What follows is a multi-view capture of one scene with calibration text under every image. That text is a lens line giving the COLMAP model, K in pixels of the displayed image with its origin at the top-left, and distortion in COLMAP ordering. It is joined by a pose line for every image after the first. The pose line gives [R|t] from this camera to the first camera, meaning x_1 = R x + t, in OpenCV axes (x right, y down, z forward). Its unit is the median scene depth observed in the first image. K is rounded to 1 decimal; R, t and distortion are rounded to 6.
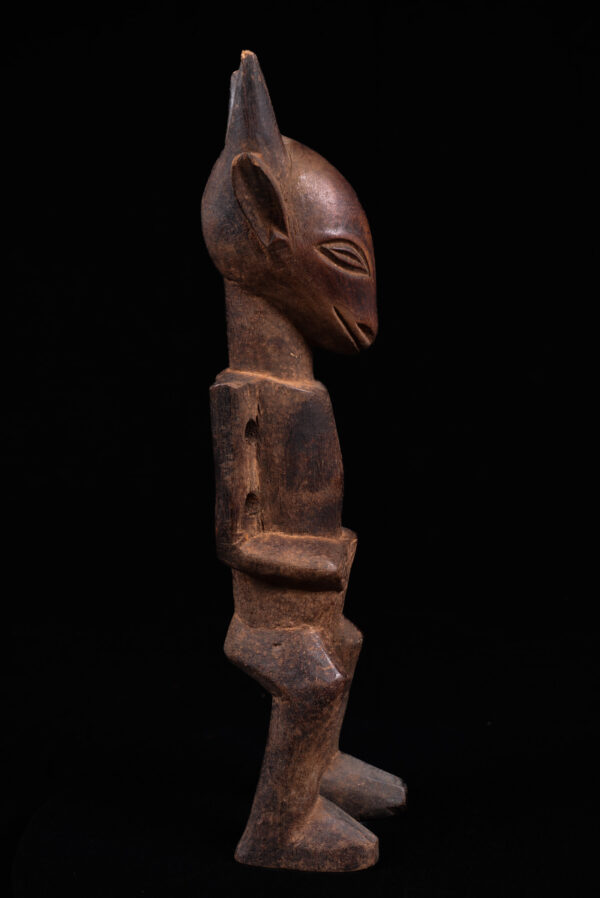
lens RADIAL K [[1089.2, 0, 300.0], [0, 1089.2, 449.0], [0, 0, 1]] dist [-0.010153, -0.011593]
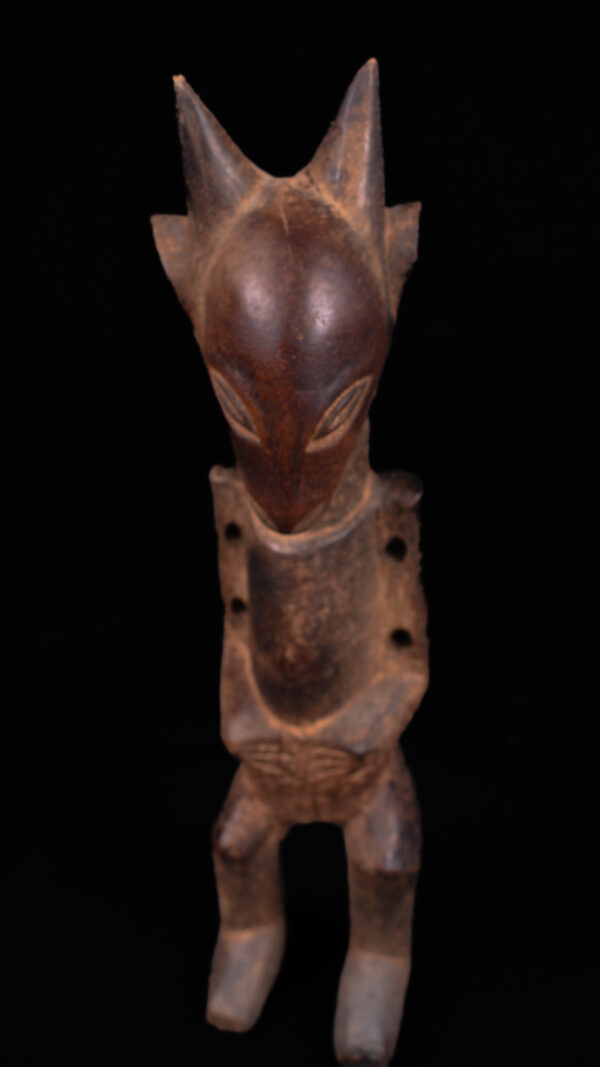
lens RADIAL K [[1363.1, 0, 300.0], [0, 1363.1, 533.5], [0, 0, 1]] dist [-0.020431, -0.030479]
pose [[-0.002138, 0.550814, -0.834625, 0.776725], [-0.145969, 0.825516, 0.545176, -0.561573], [0.989287, 0.122995, 0.078637, 0.958278]]
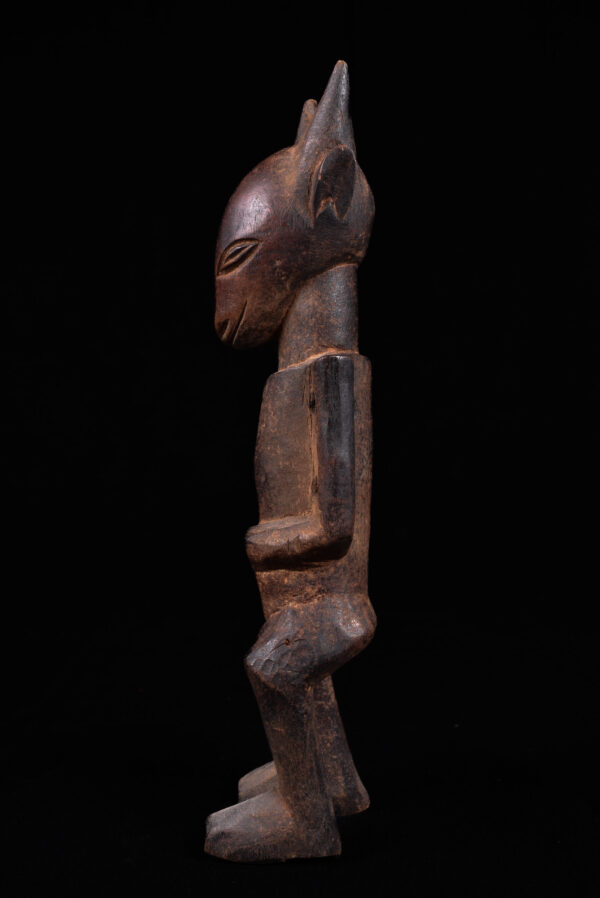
lens RADIAL K [[1089.2, 0, 300.0], [0, 1089.2, 449.0], [0, 0, 1]] dist [-0.010153, -0.011593]
pose [[-0.992036, 0.059483, -0.111020, 0.116622], [0.036466, 0.979346, 0.198878, -0.204228], [0.120557, 0.193245, -0.973716, 2.100847]]
